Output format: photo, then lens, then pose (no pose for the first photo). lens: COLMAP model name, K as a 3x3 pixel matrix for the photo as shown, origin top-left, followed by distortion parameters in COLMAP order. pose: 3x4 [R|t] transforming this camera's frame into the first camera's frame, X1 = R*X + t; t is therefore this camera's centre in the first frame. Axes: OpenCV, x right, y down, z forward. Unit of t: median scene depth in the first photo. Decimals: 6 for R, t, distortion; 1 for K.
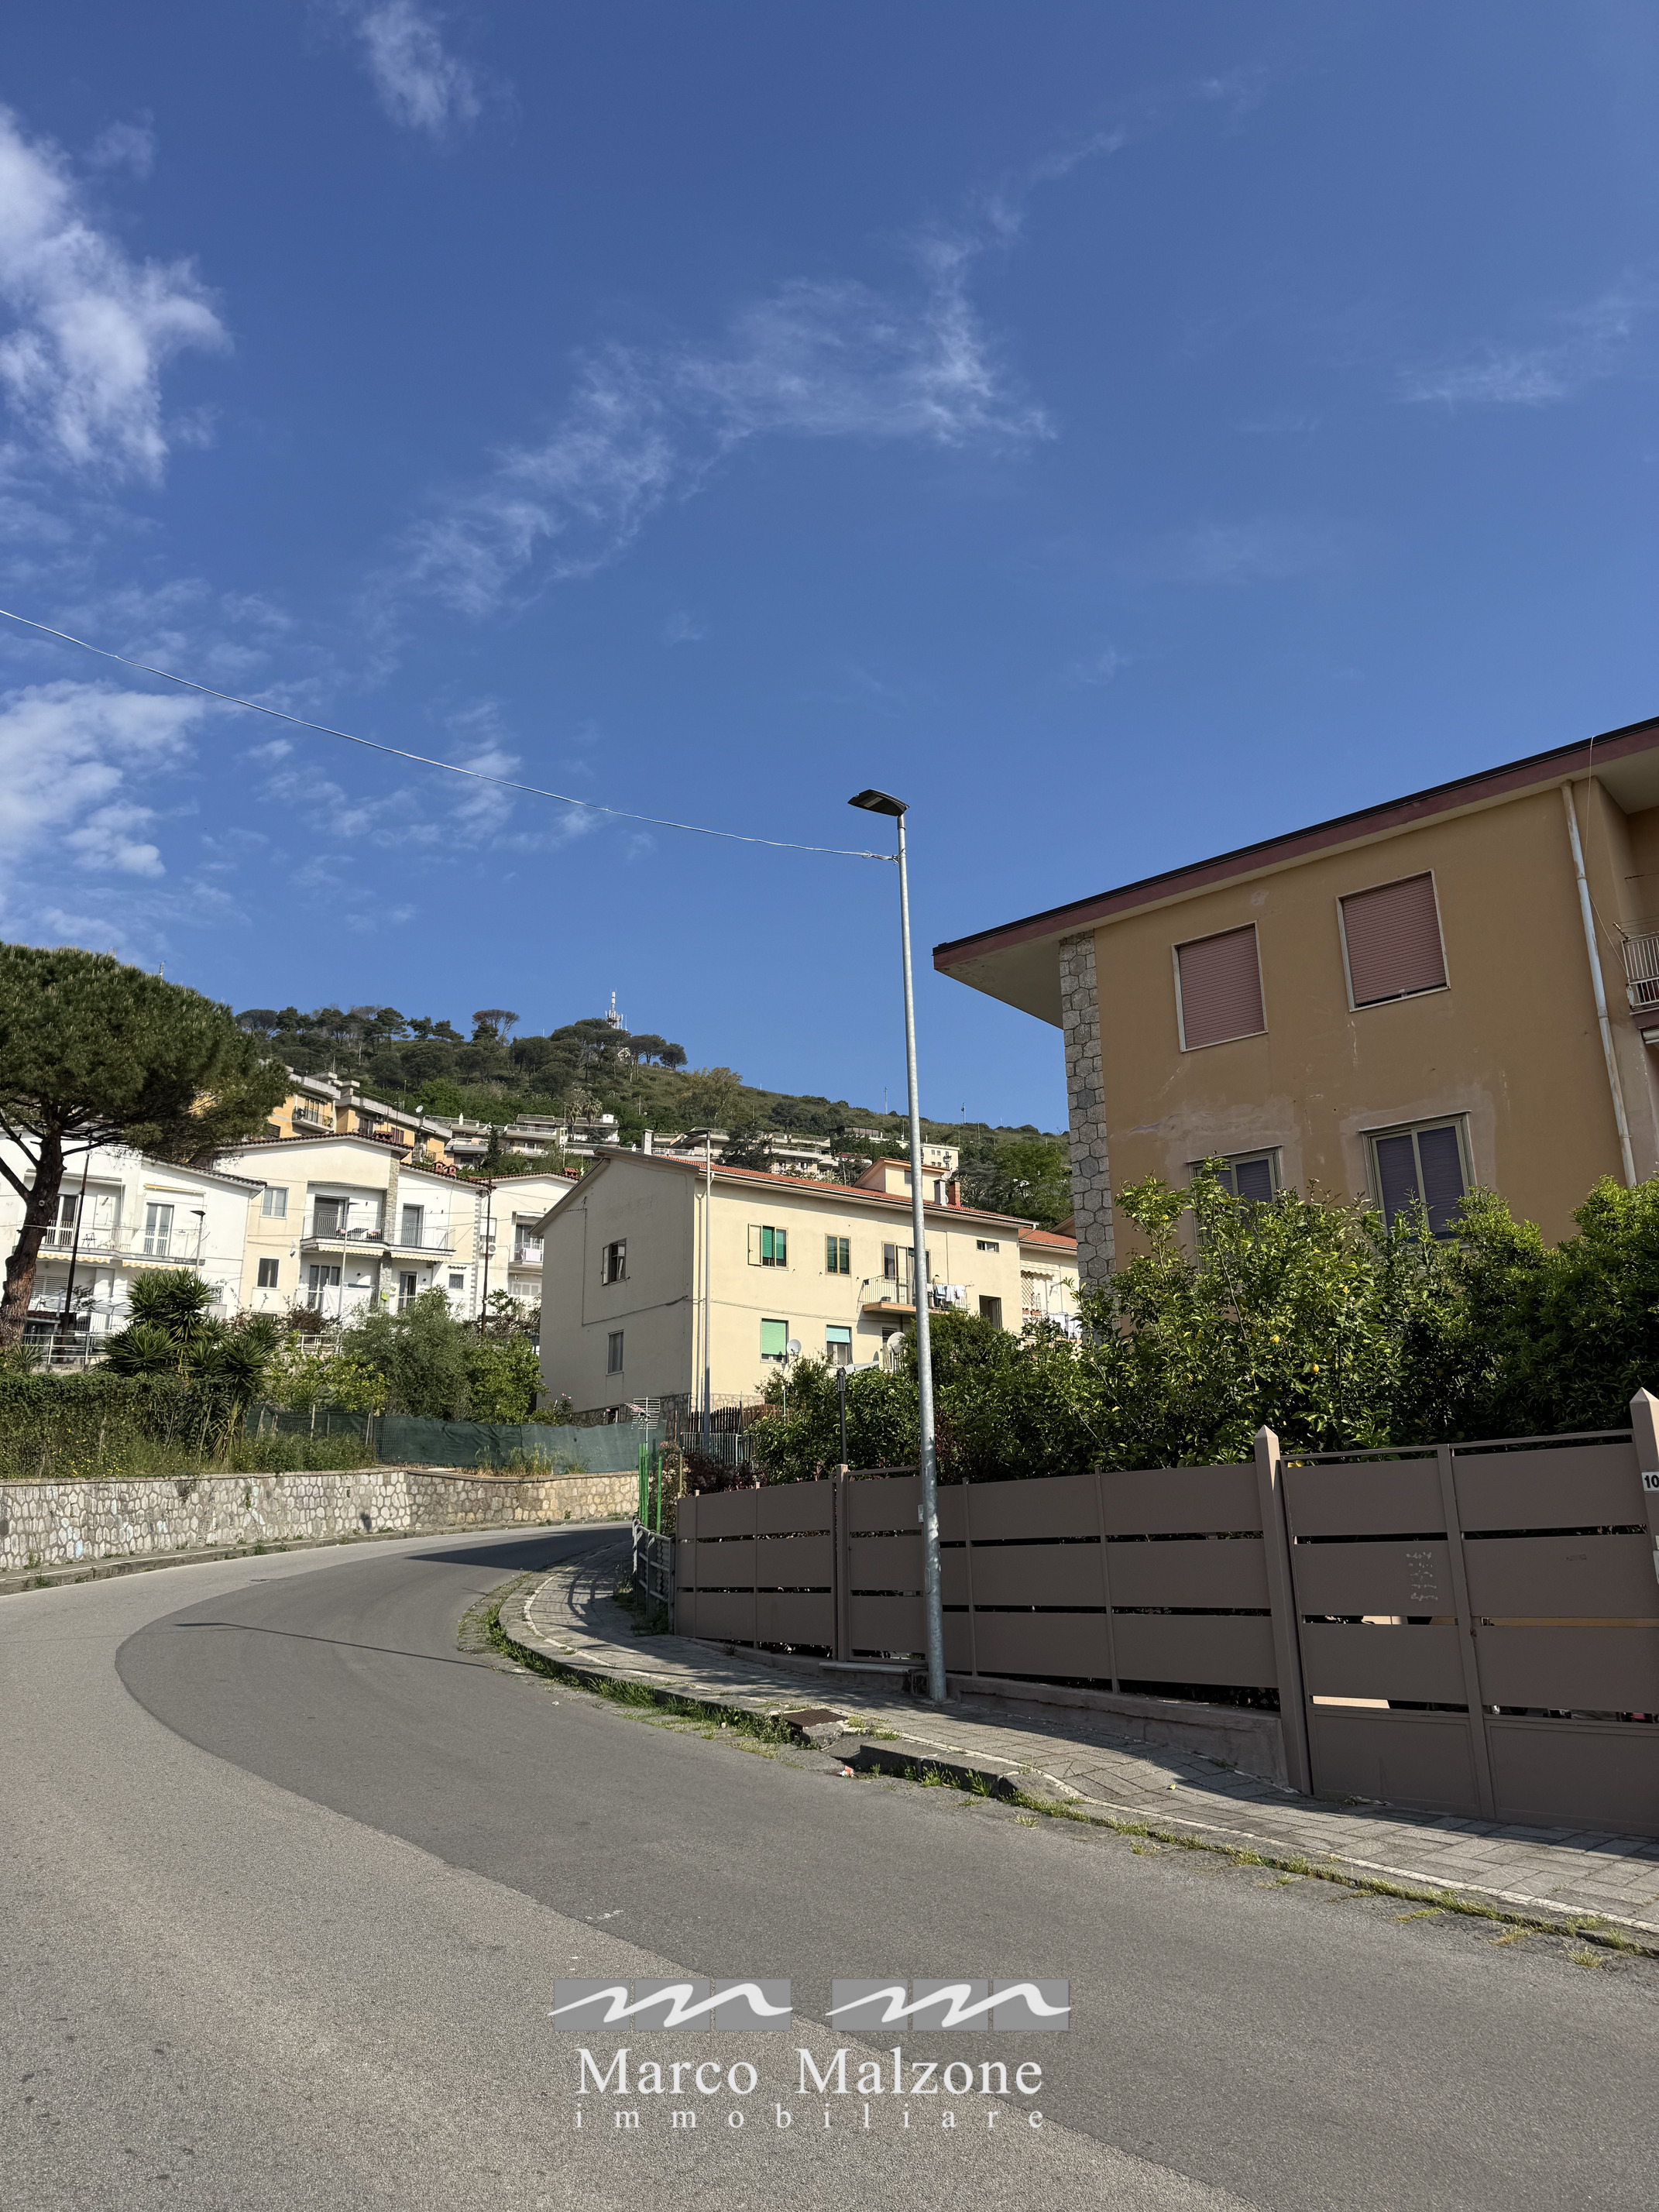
lens RADIAL K [[1539.3, 0, 841.7], [0, 1539.3, 1118.2], [0, 0, 1]] dist [0.129131, -0.197477]
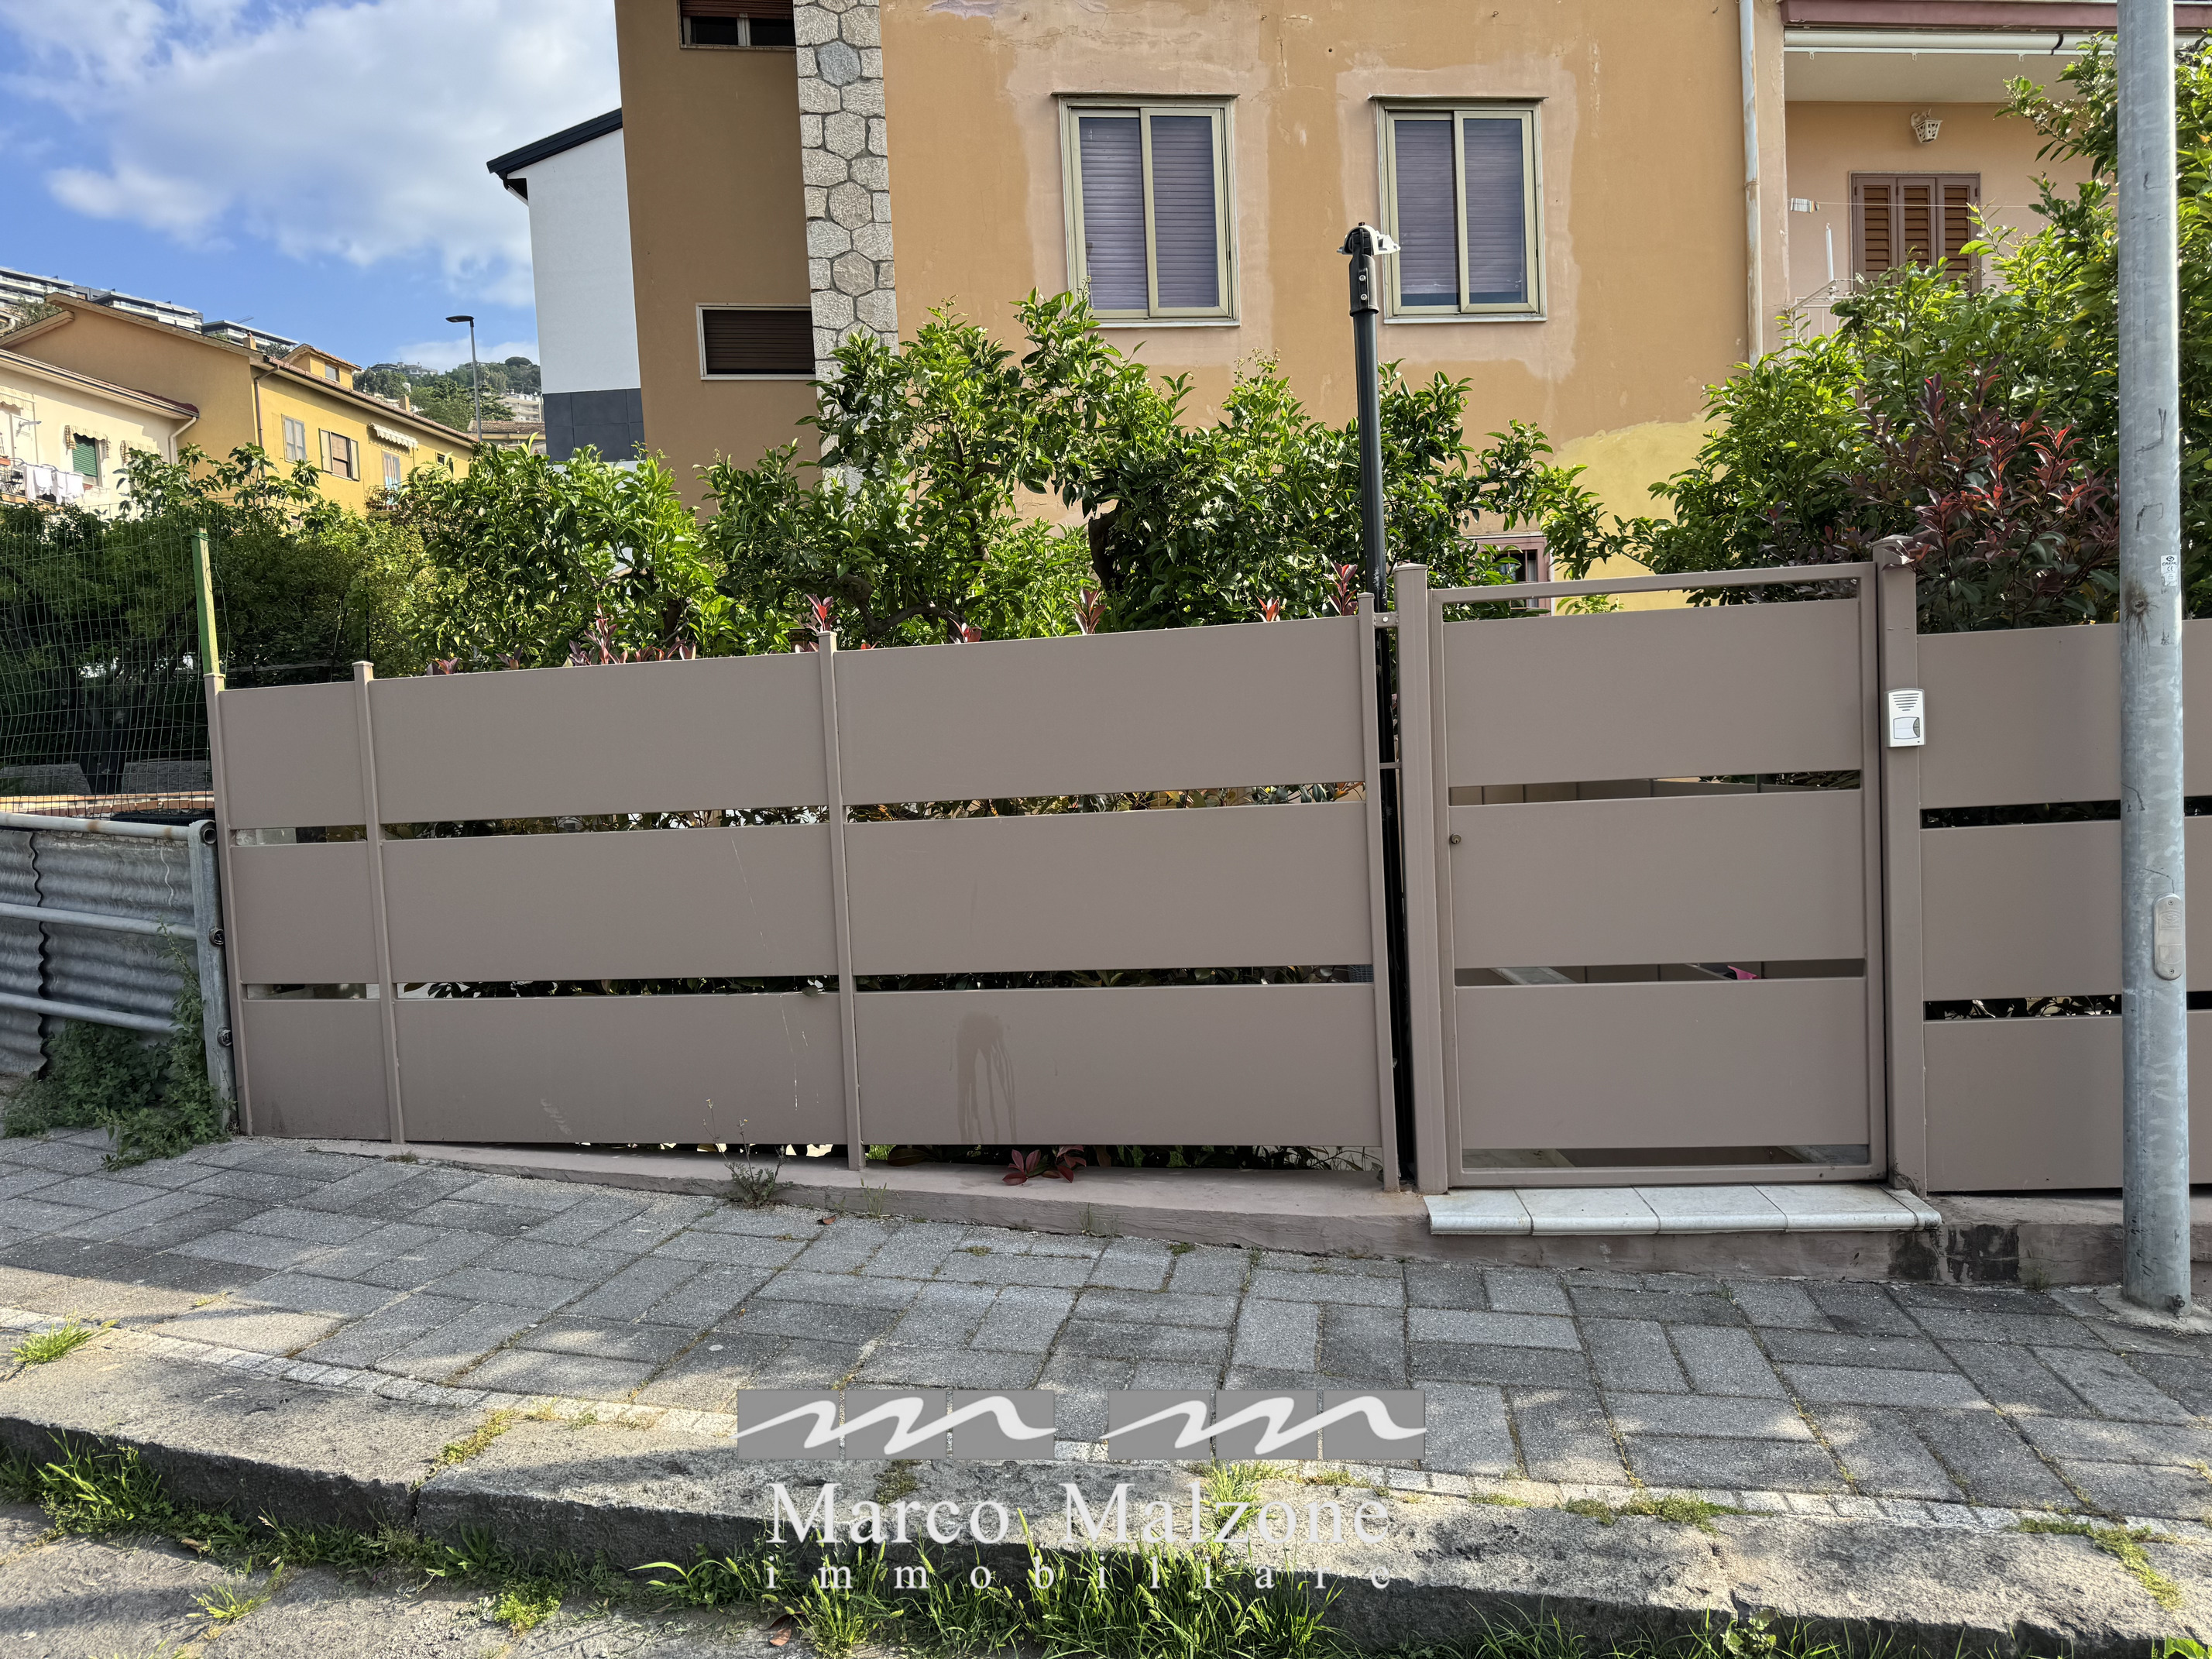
lens RADIAL K [[1546.5, 0, 1106.0], [0, 1546.5, 829.5], [0, 0, 1]] dist [0.050144, -0.054864]
pose [[0.685087, -0.044059, 0.727127, -0.176163], [-0.169314, 0.961203, 0.217766, 0.164231], [-0.708511, -0.272301, 0.651048, 0.625343]]
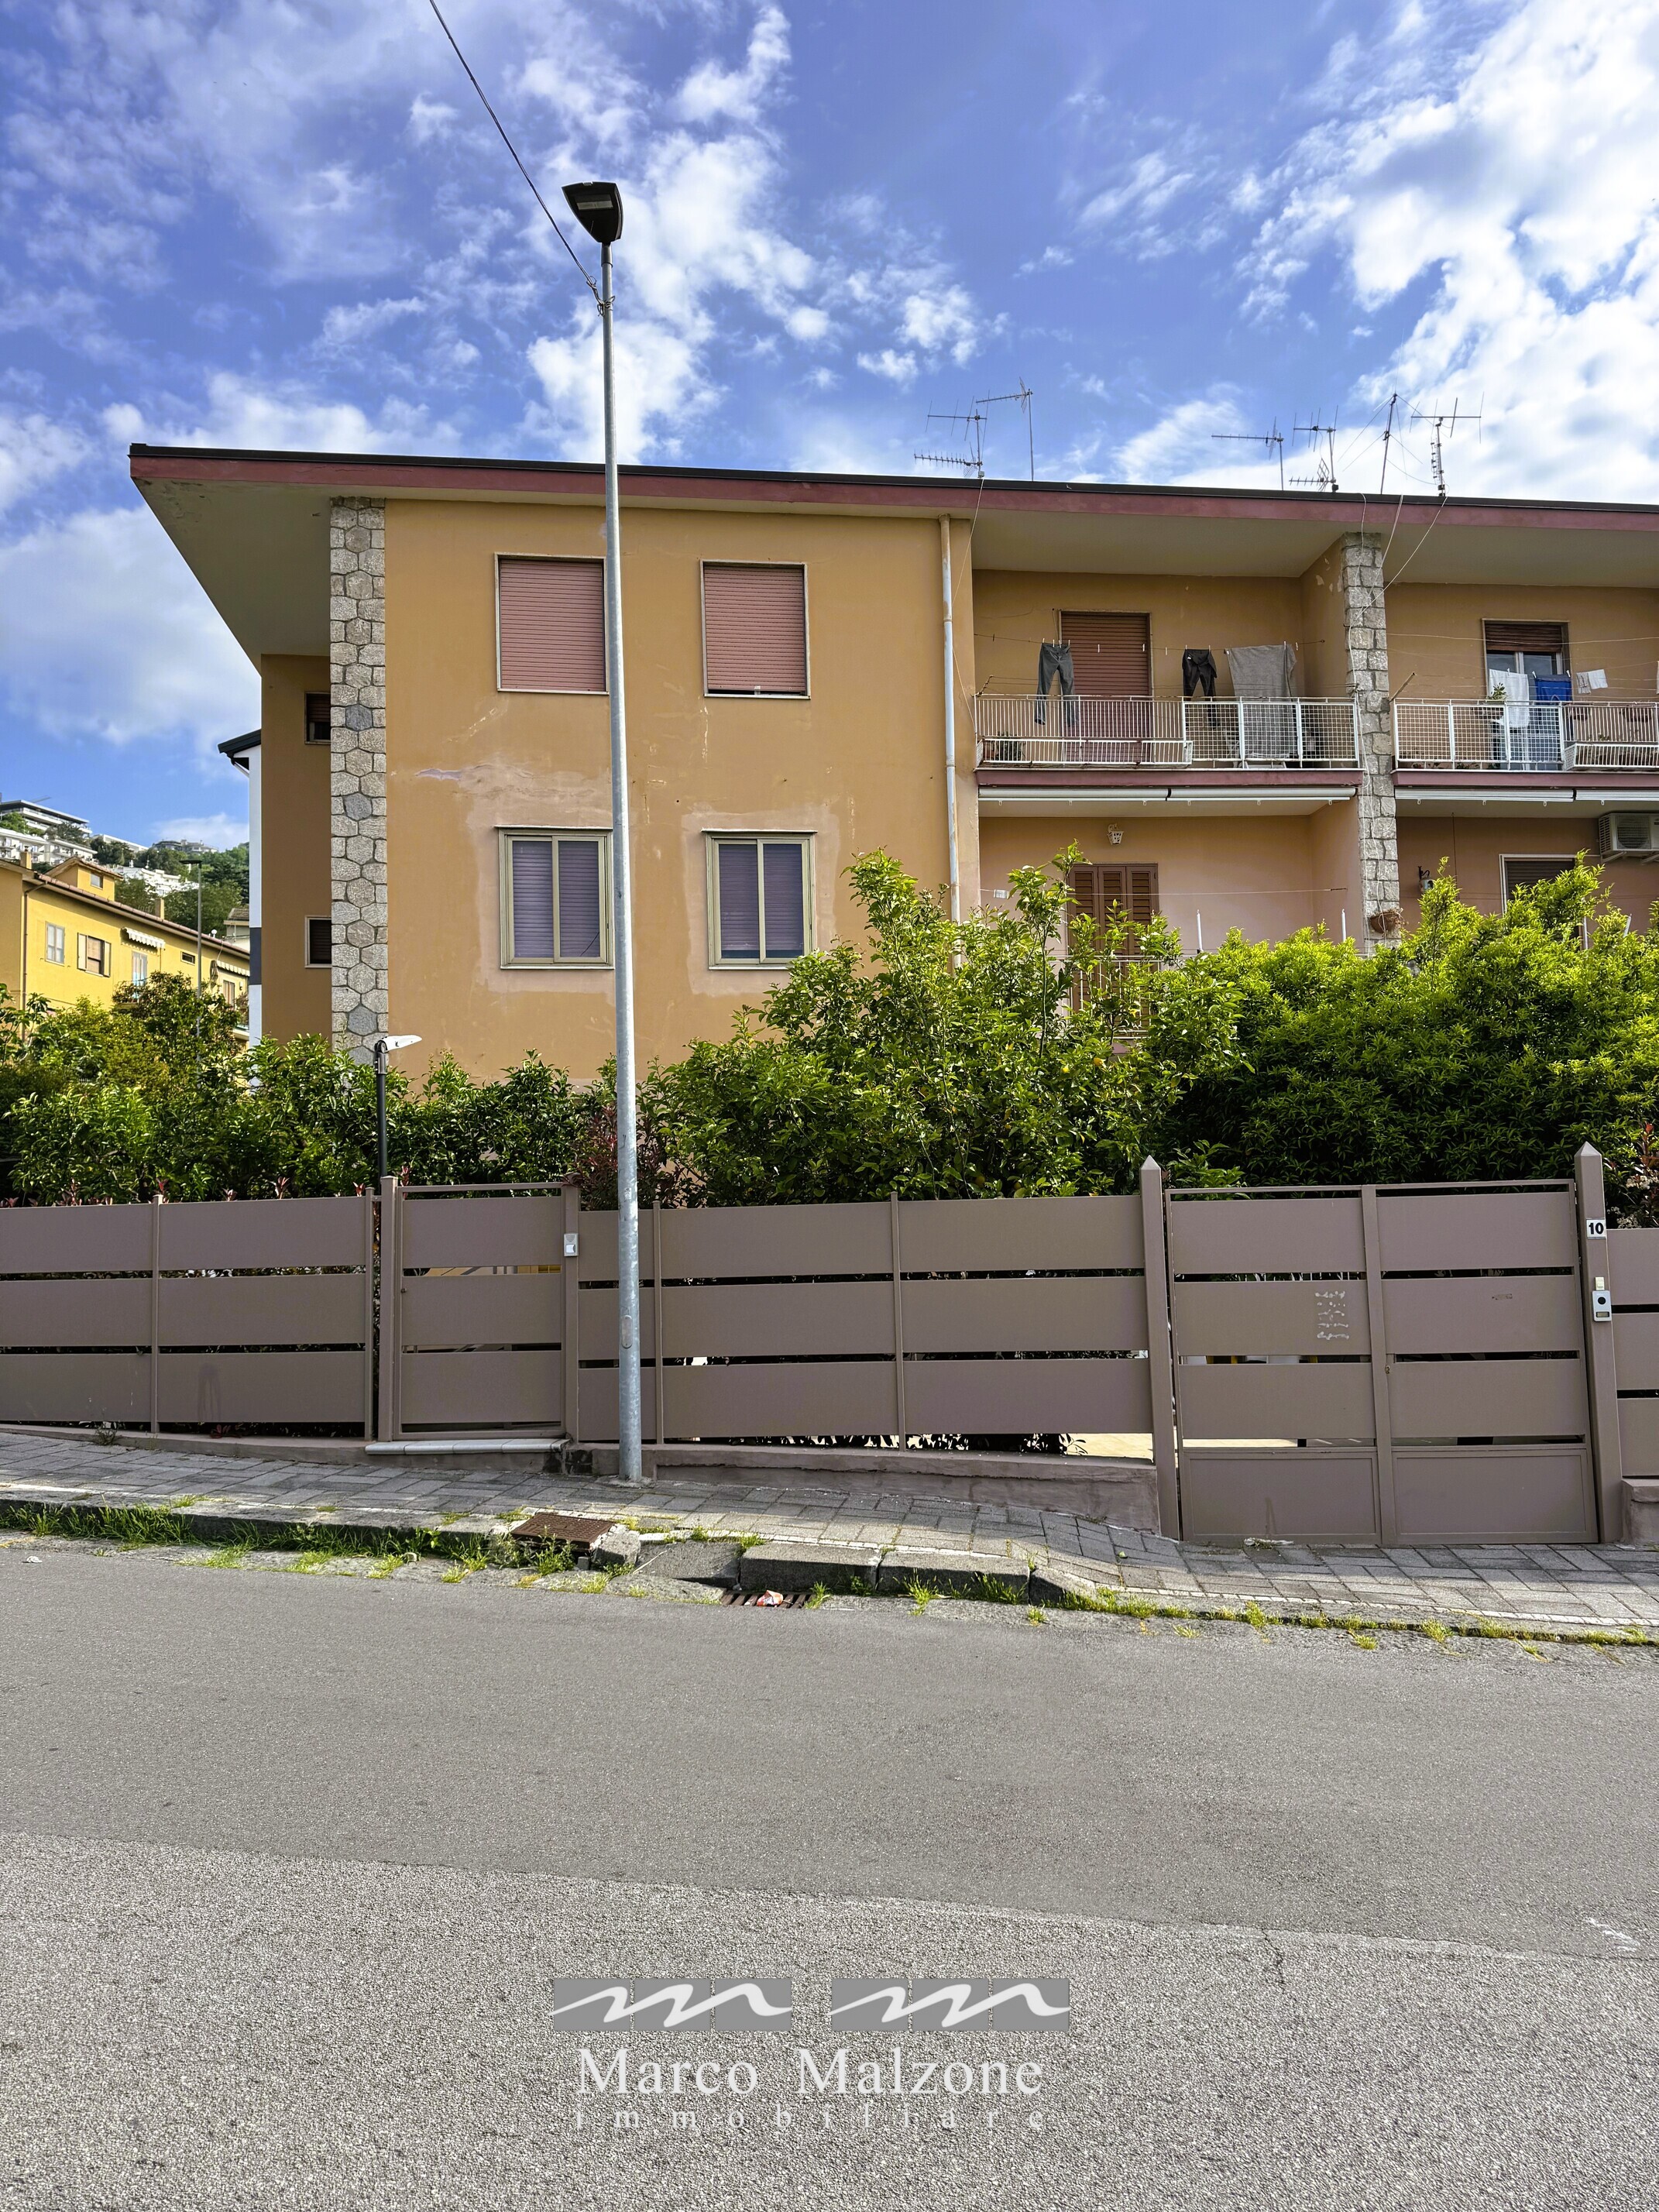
lens RADIAL K [[1539.3, 0, 841.7], [0, 1539.3, 1118.2], [0, 0, 1]] dist [0.129131, -0.197477]
pose [[0.696678, 0.058680, 0.714980, -0.261805], [-0.191911, 0.975570, 0.106931, 0.062129], [-0.691238, -0.211709, 0.690920, 0.276321]]
